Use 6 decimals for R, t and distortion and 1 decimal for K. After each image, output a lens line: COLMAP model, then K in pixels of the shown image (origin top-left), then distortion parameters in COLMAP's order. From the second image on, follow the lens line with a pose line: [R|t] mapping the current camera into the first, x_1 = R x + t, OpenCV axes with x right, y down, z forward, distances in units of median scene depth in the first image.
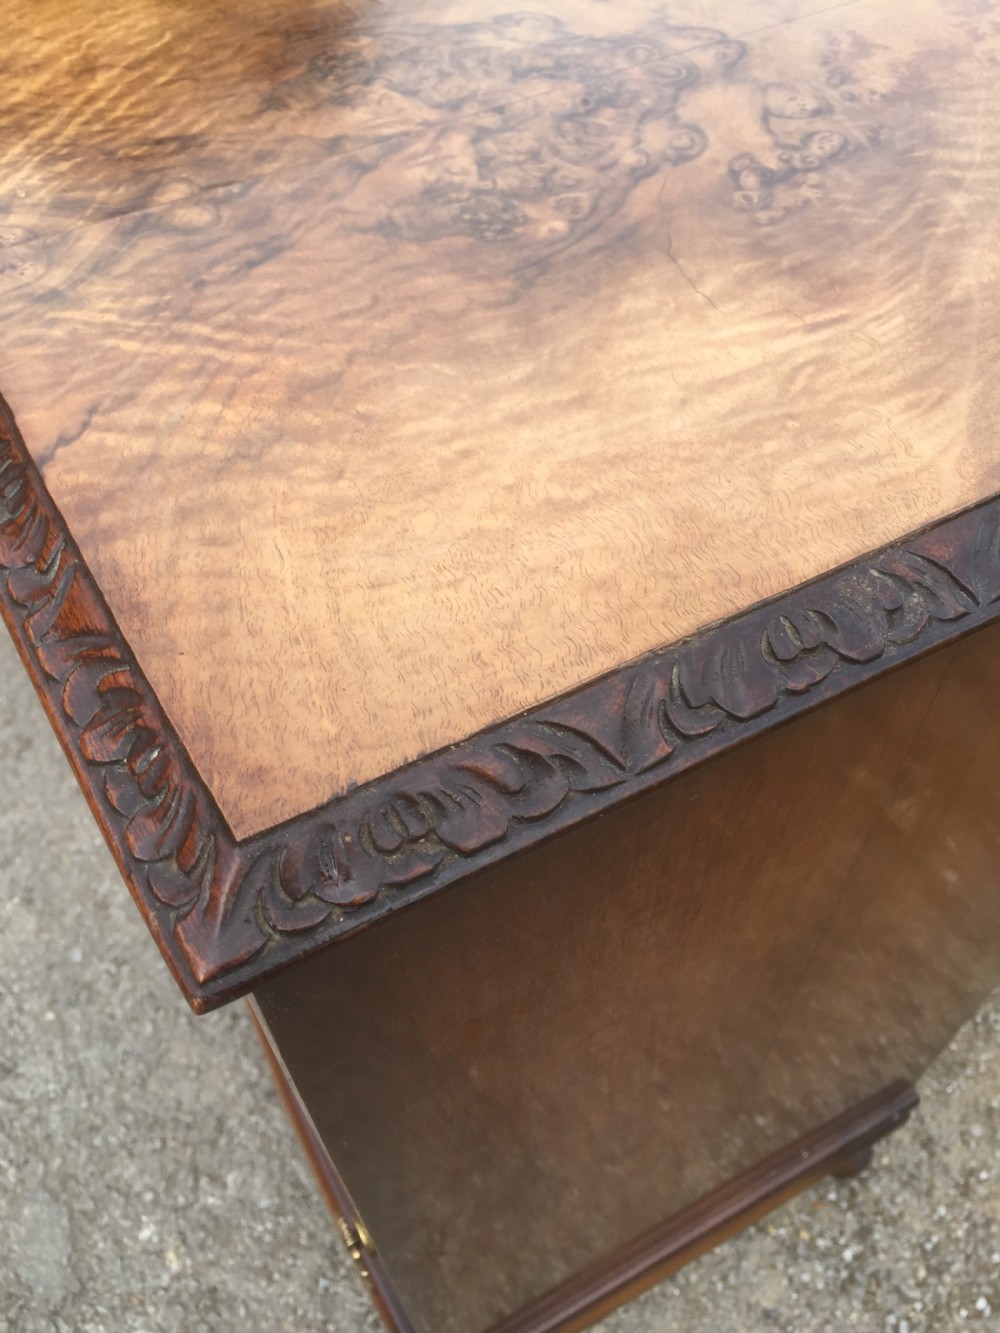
lens RADIAL K [[1147.3, 0, 489.2], [0, 1147.3, 675.8], [0, 0, 1]] dist [0.090150, -0.128886]
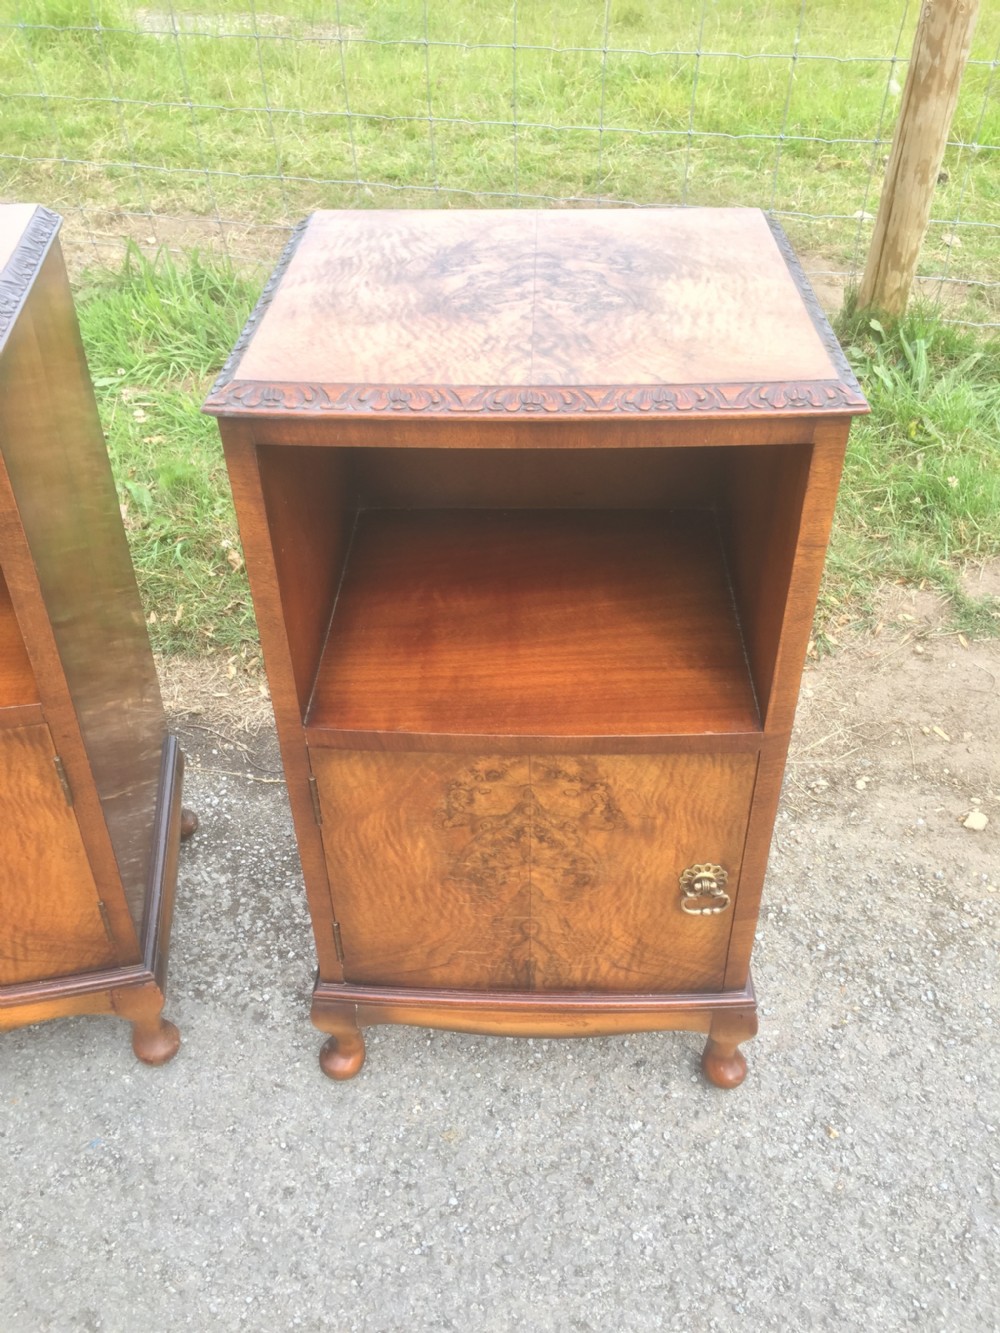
lens RADIAL K [[1147.3, 0, 506.6], [0, 1147.3, 659.1], [0, 0, 1]] dist [0.090150, -0.128886]
pose [[0.569878, -0.489863, 0.659752, -0.757419], [0.655314, 0.755338, -0.005209, -0.145957], [-0.495785, 0.435313, 0.751465, -0.090961]]
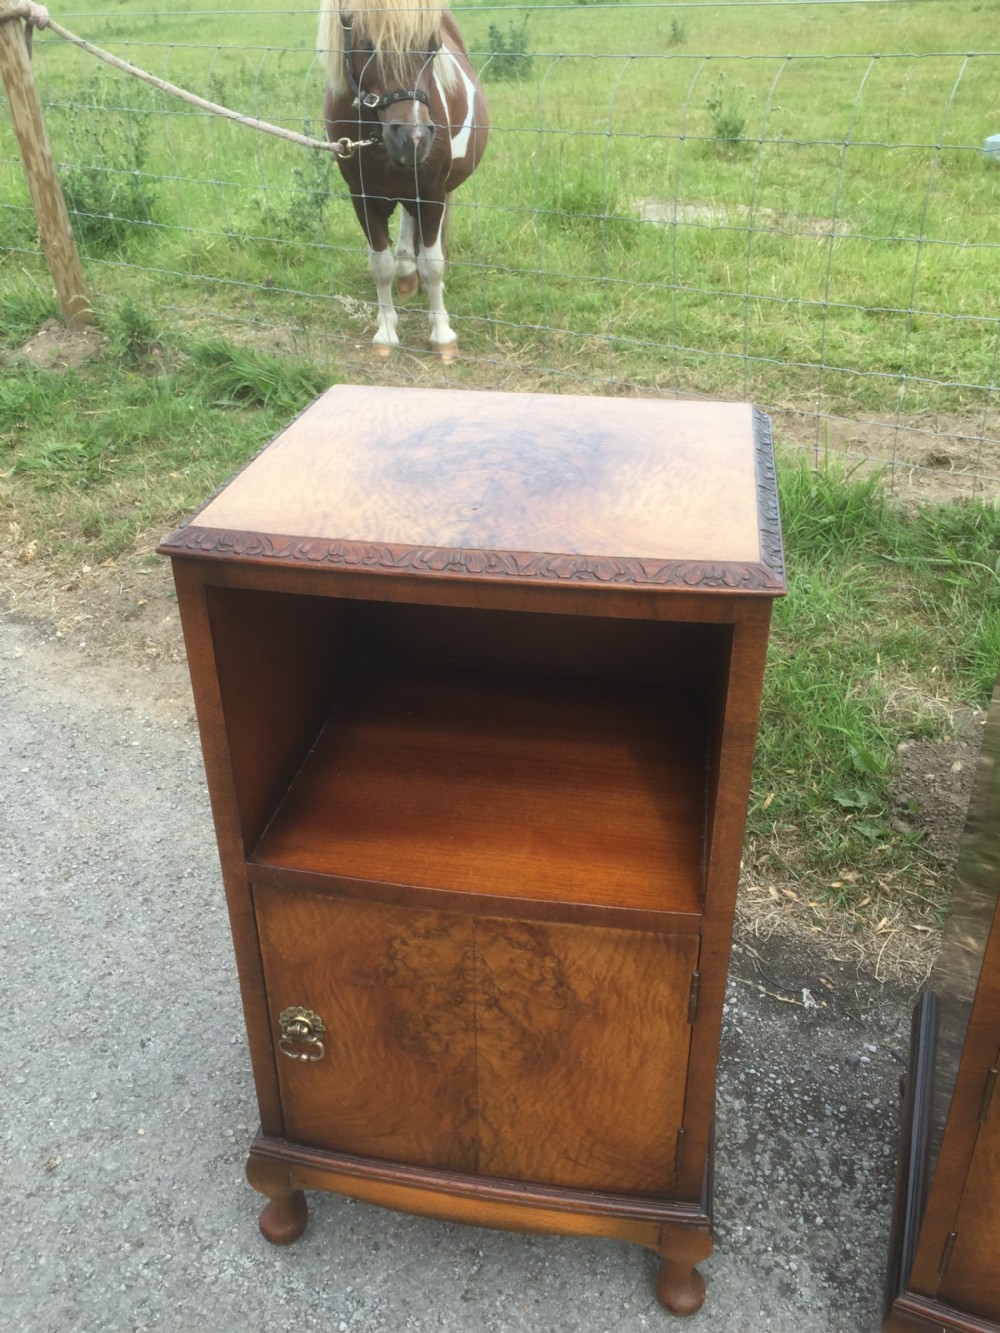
lens RADIAL K [[1147.3, 0, 501.7], [0, 1147.3, 655.3], [0, 0, 1]] dist [0.090150, -0.128886]
pose [[0.809413, -0.292069, 0.509458, -0.907804], [0.475548, 0.834993, -0.276842, -0.405921], [-0.344537, 0.466351, 0.814746, 0.088022]]
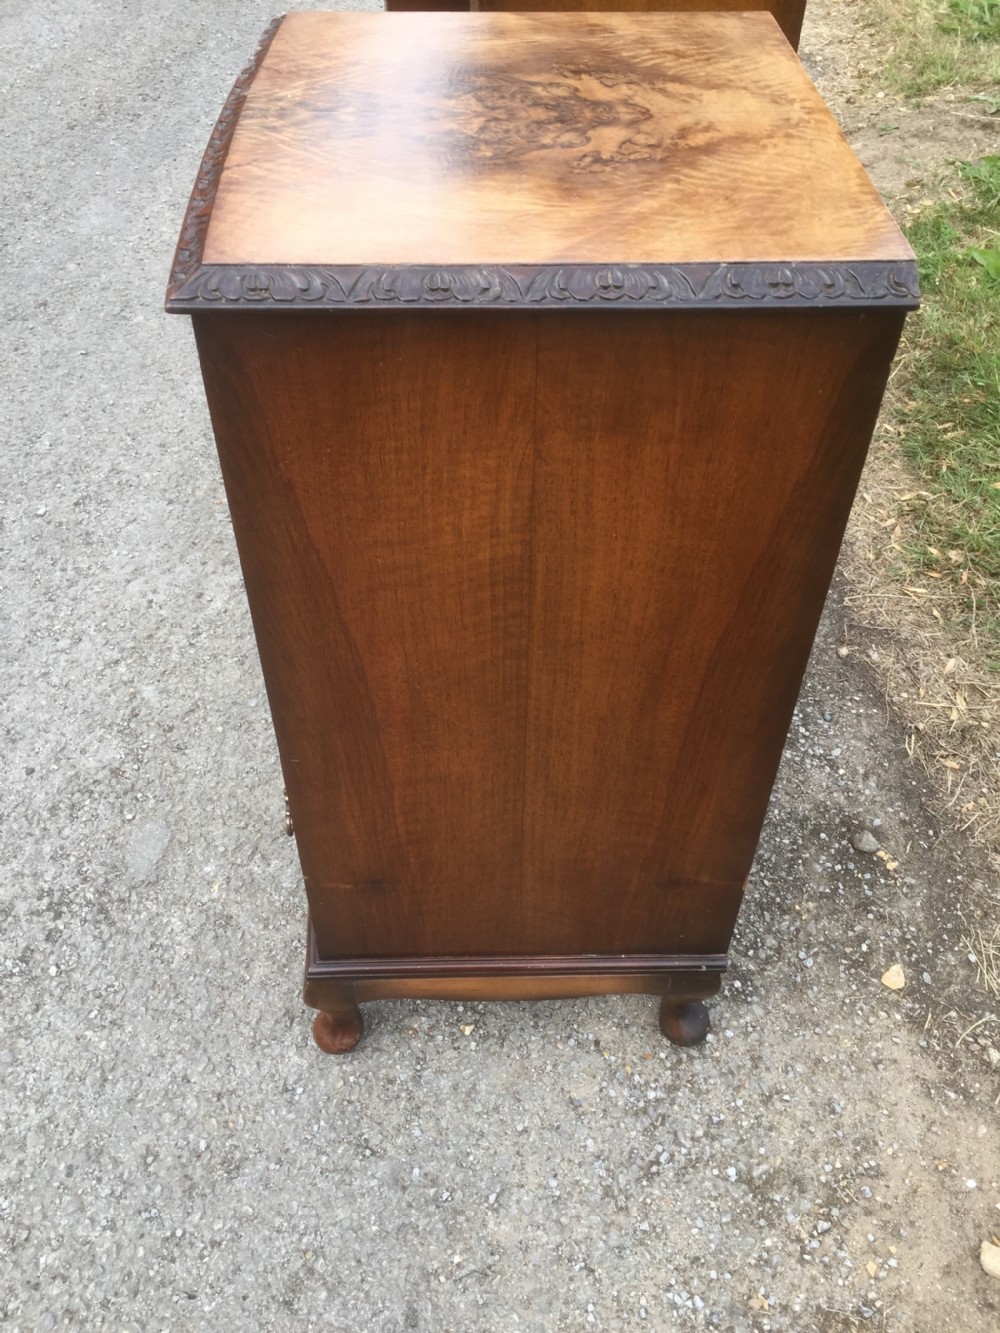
lens RADIAL K [[1126.1, 0, 487.3], [0, 1126.1, 677.3], [0, 0, 1]] dist [0.065158, -0.074046]
pose [[0.888555, 0.347290, -0.299767, 0.361542], [-0.381573, 0.922215, -0.062624, 0.224482], [0.254701, 0.170028, 0.951955, -0.295100]]
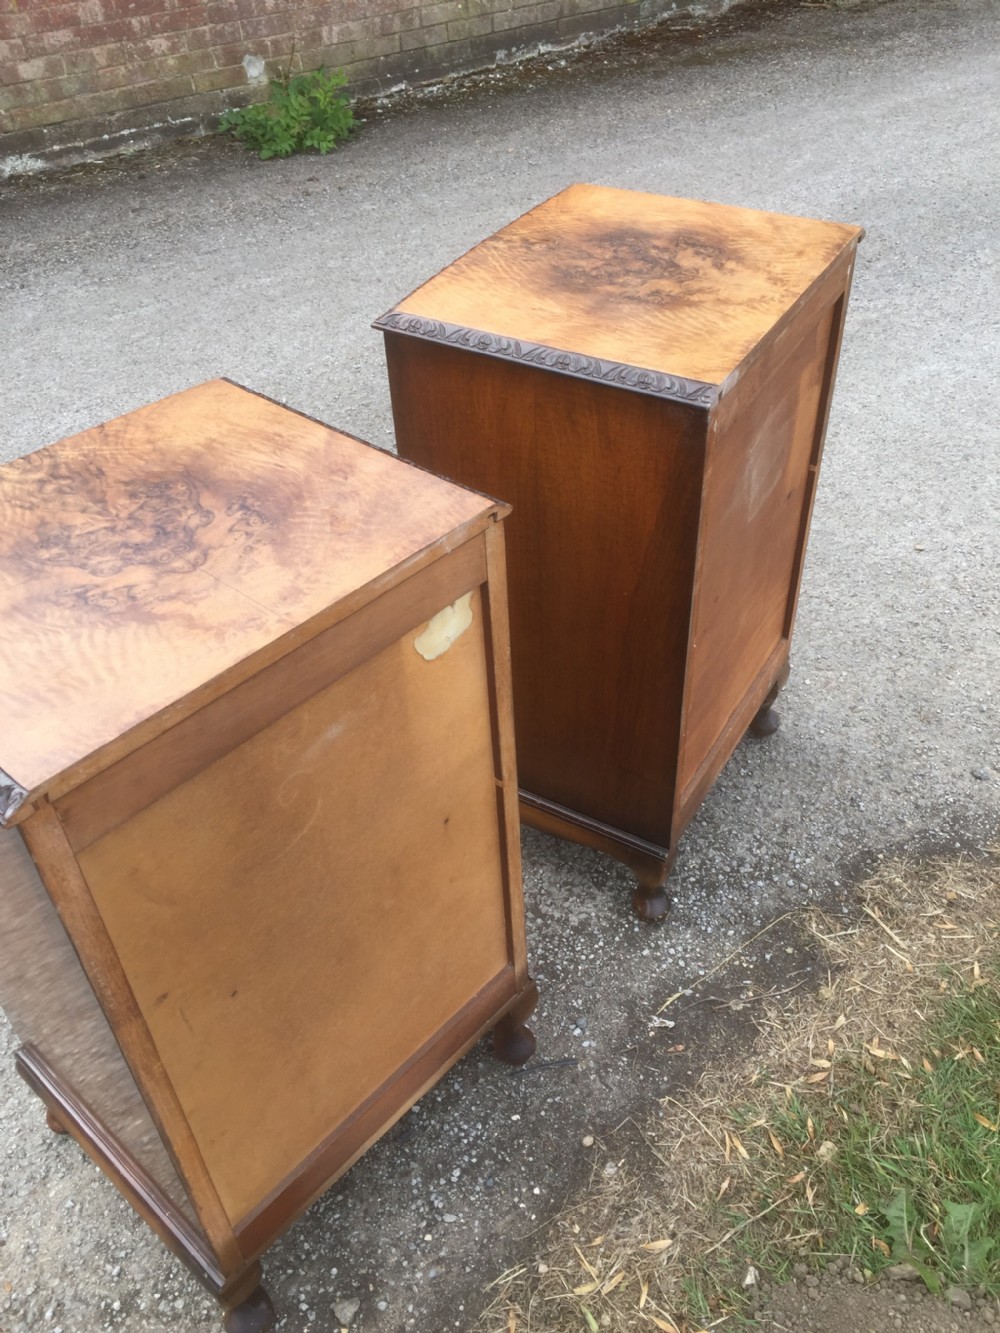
lens RADIAL K [[1126.1, 0, 500.7], [0, 1126.1, 657.3], [0, 0, 1]] dist [0.065158, -0.074046]
pose [[0.254162, 0.631327, -0.732686, 0.975522], [-0.746856, 0.609443, 0.266056, -0.818674], [0.614498, 0.479589, 0.626407, 0.153457]]
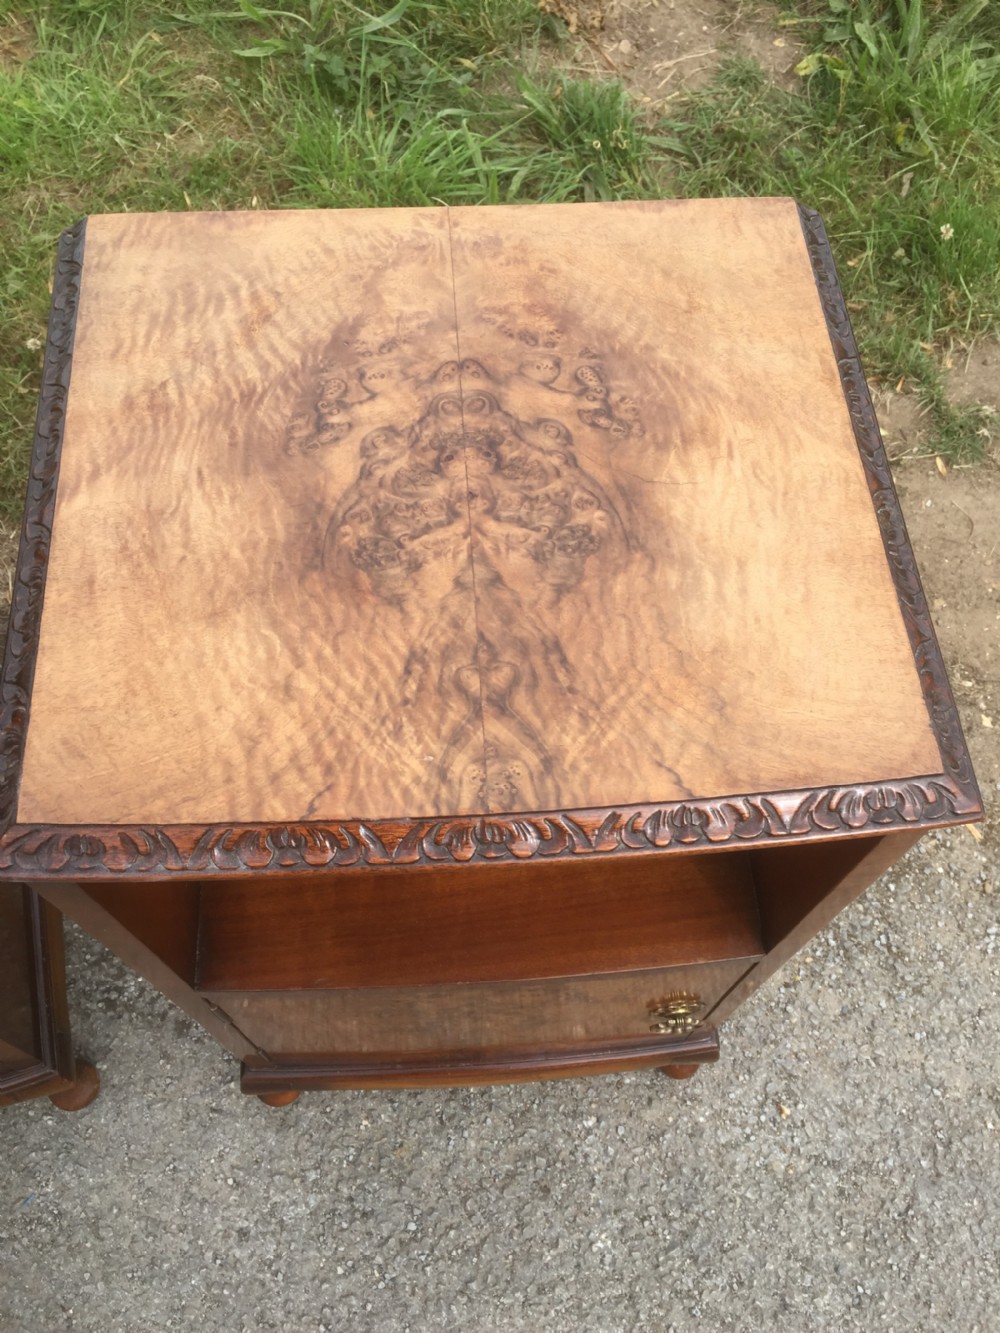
lens RADIAL K [[1147.3, 0, 509.6], [0, 1147.3, 661.8], [0, 0, 1]] dist [0.090150, -0.128886]
pose [[0.481973, -0.760715, 0.434758, -0.255678], [0.675205, 0.638692, 0.369014, -0.545367], [-0.558391, 0.115697, 0.821471, -0.016209]]
